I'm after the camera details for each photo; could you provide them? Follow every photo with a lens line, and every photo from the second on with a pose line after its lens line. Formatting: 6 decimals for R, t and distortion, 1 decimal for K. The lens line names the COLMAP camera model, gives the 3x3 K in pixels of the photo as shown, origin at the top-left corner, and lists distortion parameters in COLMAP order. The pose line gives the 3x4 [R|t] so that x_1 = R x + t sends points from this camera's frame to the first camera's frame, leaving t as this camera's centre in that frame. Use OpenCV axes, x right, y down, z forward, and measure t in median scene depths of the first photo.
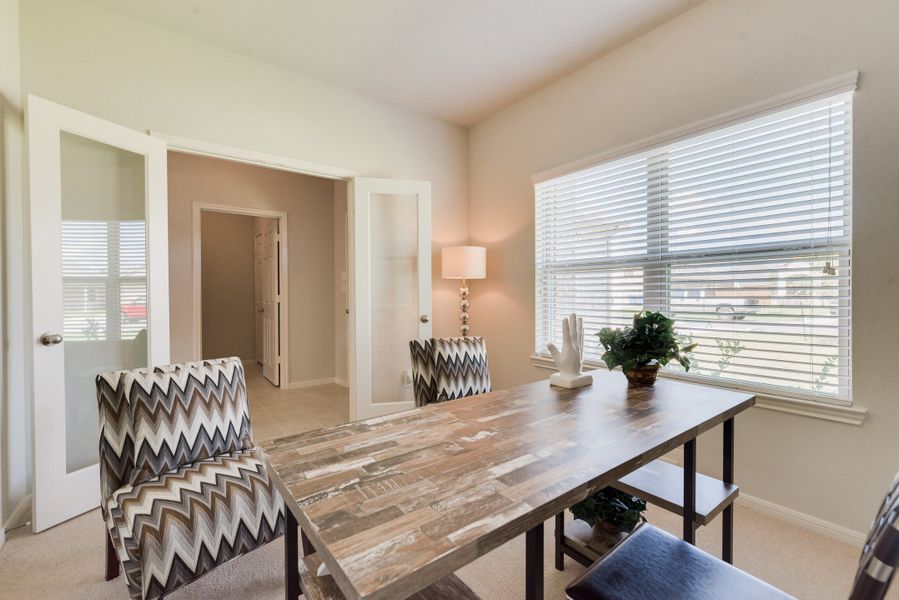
lens RADIAL K [[386.0, 0, 446.0], [0, 386.0, 297.5], [0, 0, 1]] dist [-0.000110, -0.000559]
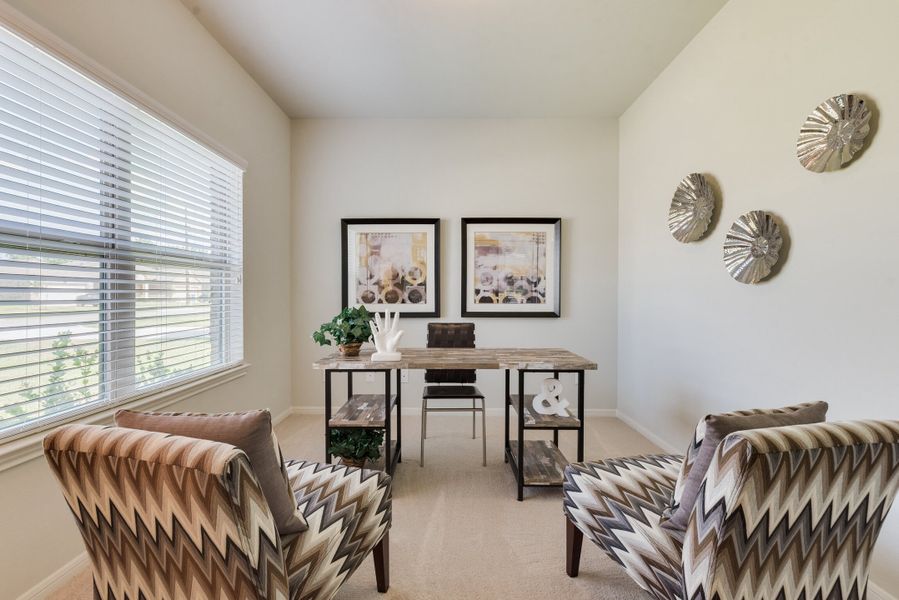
lens RADIAL K [[386.0, 0, 446.0], [0, 386.0, 297.5], [0, 0, 1]] dist [-0.000110, -0.000559]
pose [[-0.795264, -0.003520, 0.606253, -0.413039], [0.002430, 0.999957, 0.008994, -0.009120], [-0.606258, 0.008626, -0.795221, 1.189807]]
